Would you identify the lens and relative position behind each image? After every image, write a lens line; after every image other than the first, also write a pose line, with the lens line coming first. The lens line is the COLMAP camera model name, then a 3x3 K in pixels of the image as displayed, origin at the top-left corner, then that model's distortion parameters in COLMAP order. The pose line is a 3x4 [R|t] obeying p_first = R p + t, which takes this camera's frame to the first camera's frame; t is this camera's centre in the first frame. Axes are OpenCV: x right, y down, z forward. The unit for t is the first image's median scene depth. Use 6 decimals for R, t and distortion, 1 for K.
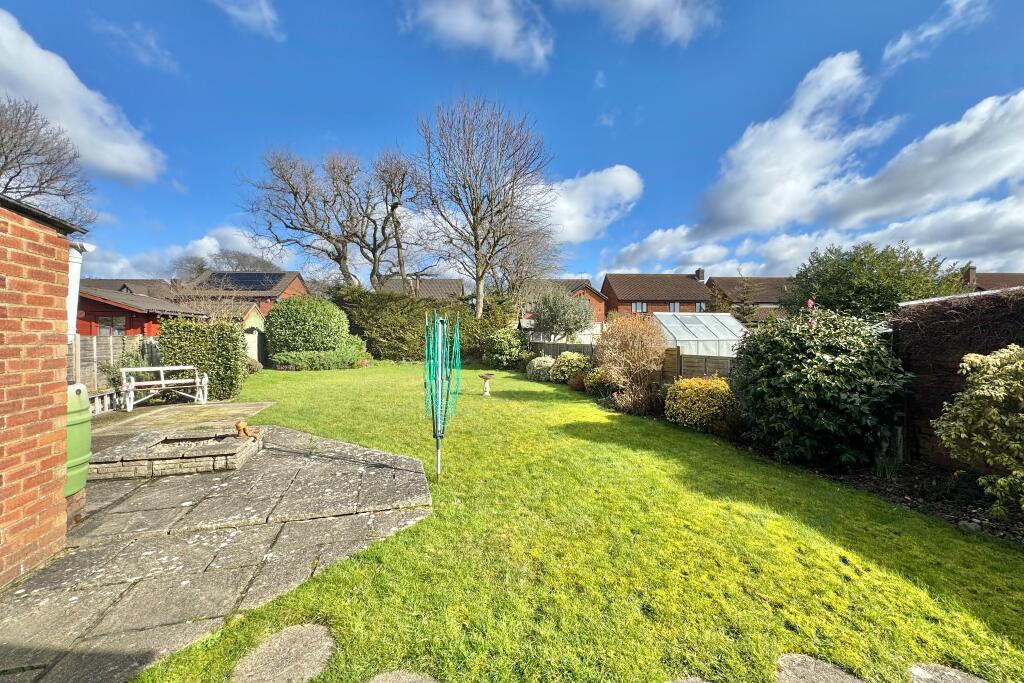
lens RADIAL K [[415.1, 0, 512.0], [0, 415.1, 349.7], [0, 0, 1]] dist [-0.000240, 0.000037]
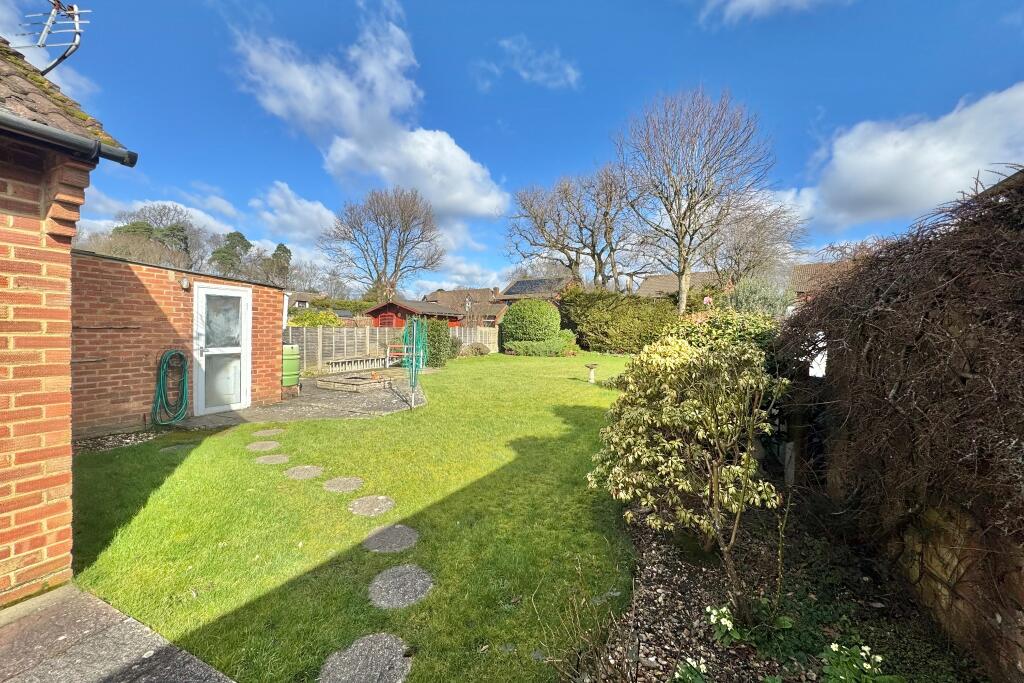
lens RADIAL K [[415.1, 0, 512.4], [0, 415.1, 332.6], [0, 0, 1]] dist [-0.000240, 0.000037]
pose [[0.746768, 0.018362, -0.664831, 0.336342], [-0.038686, 0.999126, -0.015859, -0.001090], [0.663959, 0.037563, 0.746825, -0.009920]]
